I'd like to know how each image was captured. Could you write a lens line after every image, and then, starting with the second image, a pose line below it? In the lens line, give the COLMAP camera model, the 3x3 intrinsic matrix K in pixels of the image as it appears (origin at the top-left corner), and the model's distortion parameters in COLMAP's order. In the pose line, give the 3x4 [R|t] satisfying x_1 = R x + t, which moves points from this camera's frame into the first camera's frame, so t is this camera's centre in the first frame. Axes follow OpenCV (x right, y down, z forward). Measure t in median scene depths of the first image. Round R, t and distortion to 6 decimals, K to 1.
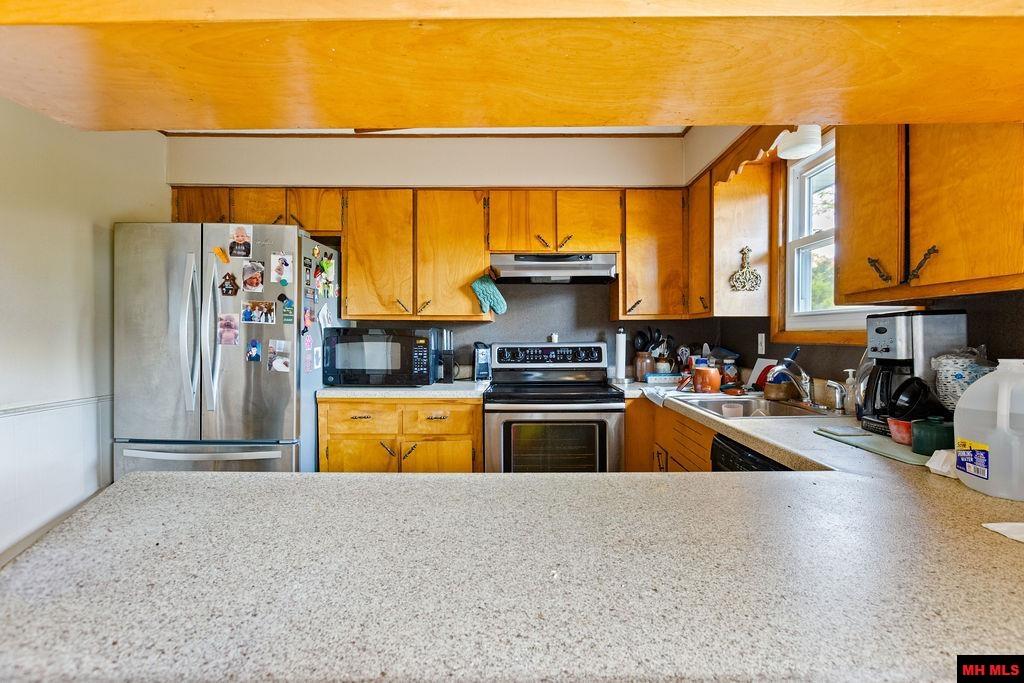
lens RADIAL K [[487.0, 0, 521.8], [0, 487.0, 337.8], [0, 0, 1]] dist [-0.000395, -0.003438]
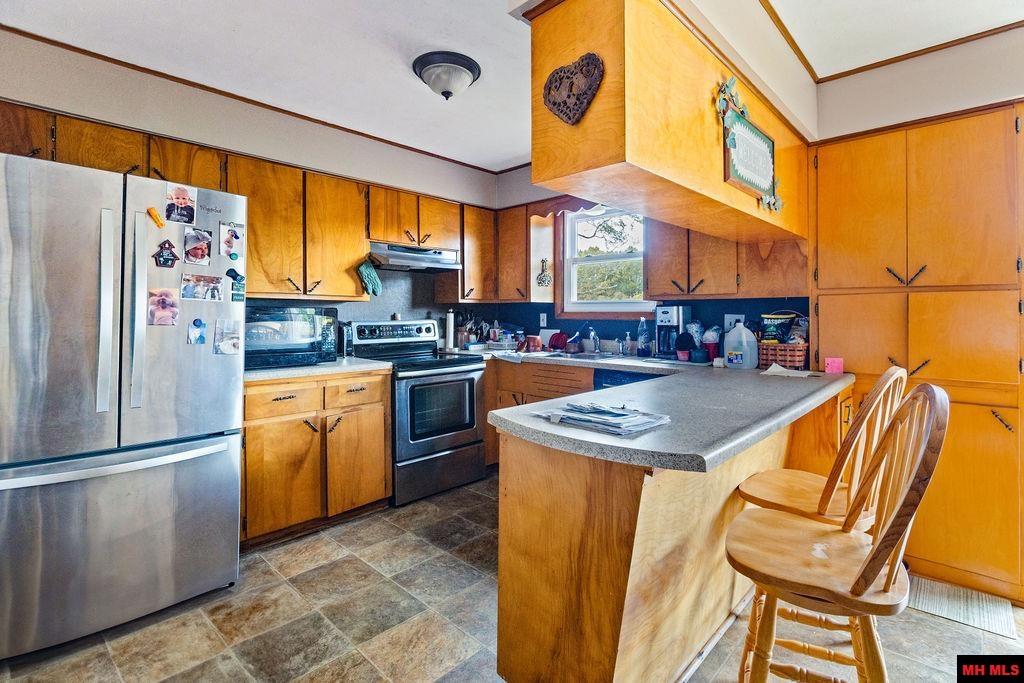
lens RADIAL K [[487.0, 0, 510.9], [0, 487.0, 312.8], [0, 0, 1]] dist [-0.000395, -0.003438]
pose [[0.687918, 0.002838, 0.725783, -0.666527], [0.002808, 0.999974, -0.006571, -0.000658], [-0.725783, 0.006558, 0.687892, -0.006385]]
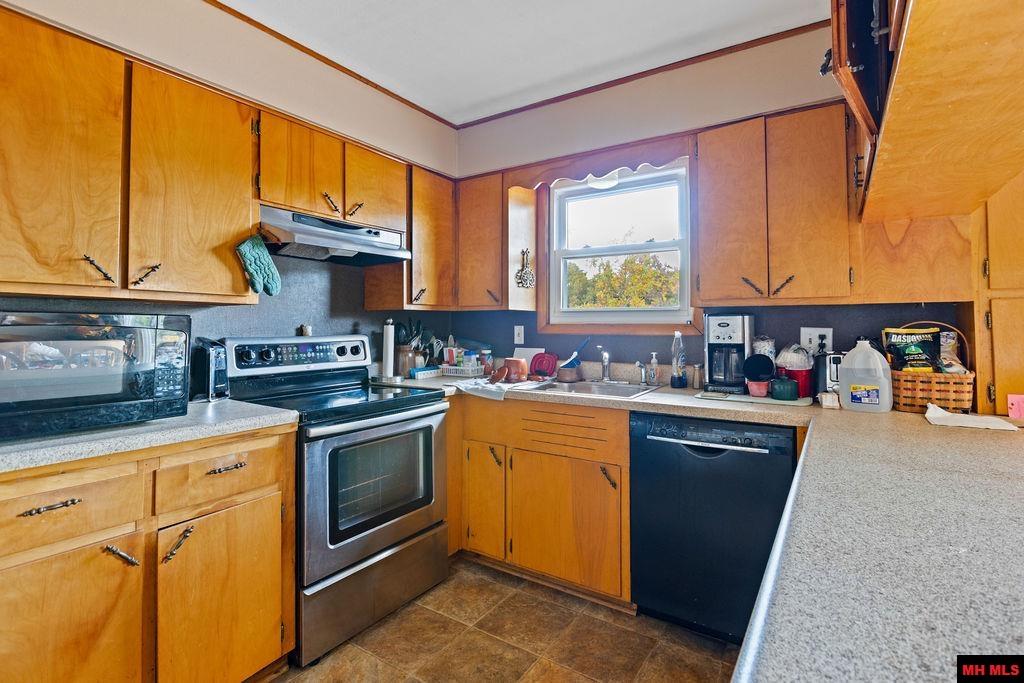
lens RADIAL K [[487.0, 0, 514.8], [0, 487.0, 313.6], [0, 0, 1]] dist [-0.000395, -0.003438]
pose [[0.545028, 0.023923, 0.838077, -0.436936], [0.001881, 0.999555, -0.029756, -0.003023], [-0.838416, 0.017794, 0.544741, 0.354132]]
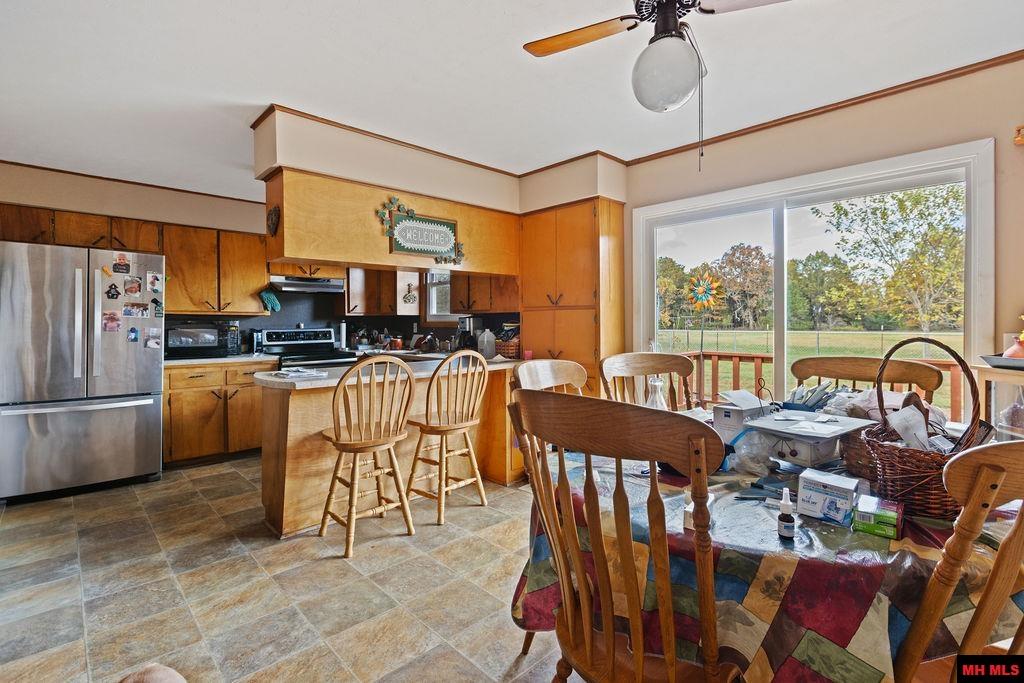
lens RADIAL K [[487.0, 0, 517.8], [0, 487.0, 326.6], [0, 0, 1]] dist [-0.000395, -0.003438]
pose [[0.717498, -0.008019, 0.696514, -0.624877], [0.006339, 0.999967, 0.004982, -0.000334], [-0.696532, 0.000841, 0.717525, -0.787365]]
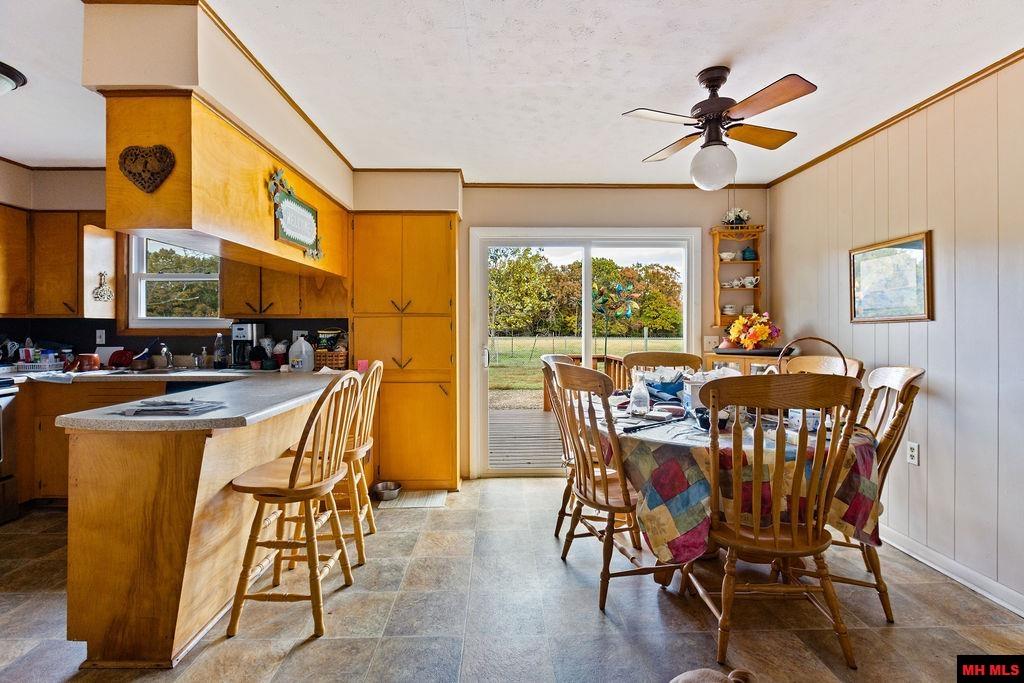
lens RADIAL K [[487.0, 0, 513.0], [0, 487.0, 326.9], [0, 0, 1]] dist [-0.000395, -0.003438]
pose [[-0.029200, 0.003577, 0.999567, -0.926114], [0.006209, 0.999975, -0.003397, -0.004492], [-0.999554, 0.006107, -0.029222, -0.180729]]
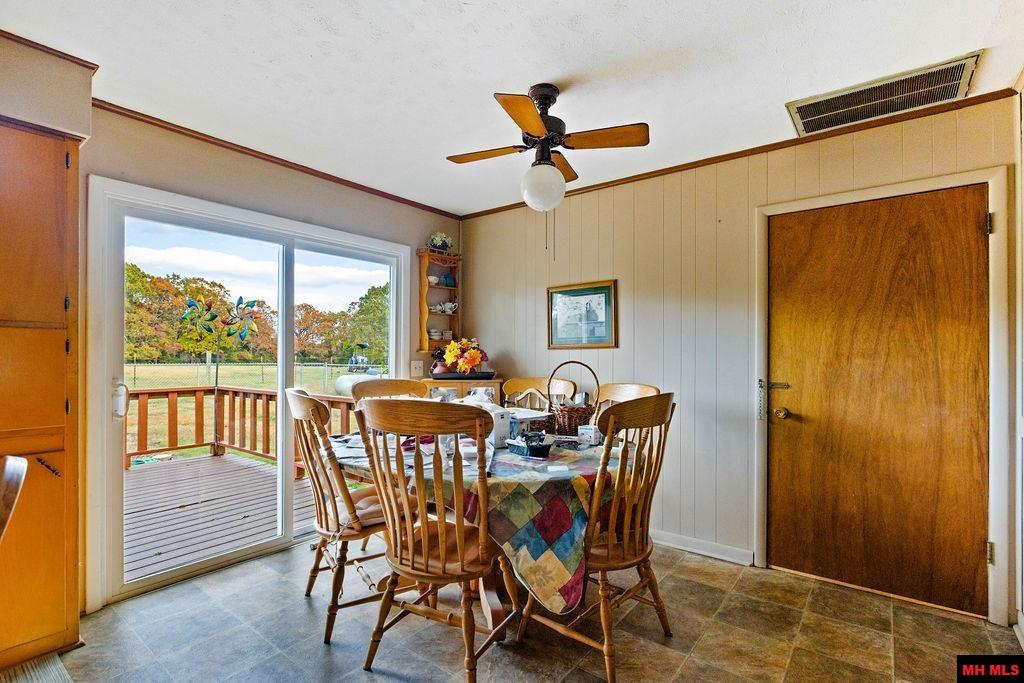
lens RADIAL K [[487.0, 0, 509.2], [0, 487.0, 349.8], [0, 0, 1]] dist [-0.000395, -0.003438]
pose [[-0.799158, 0.002645, 0.601116, -0.571846], [-0.000713, 0.999985, -0.005348, -0.003394], [-0.601121, -0.004703, -0.799144, 0.111693]]
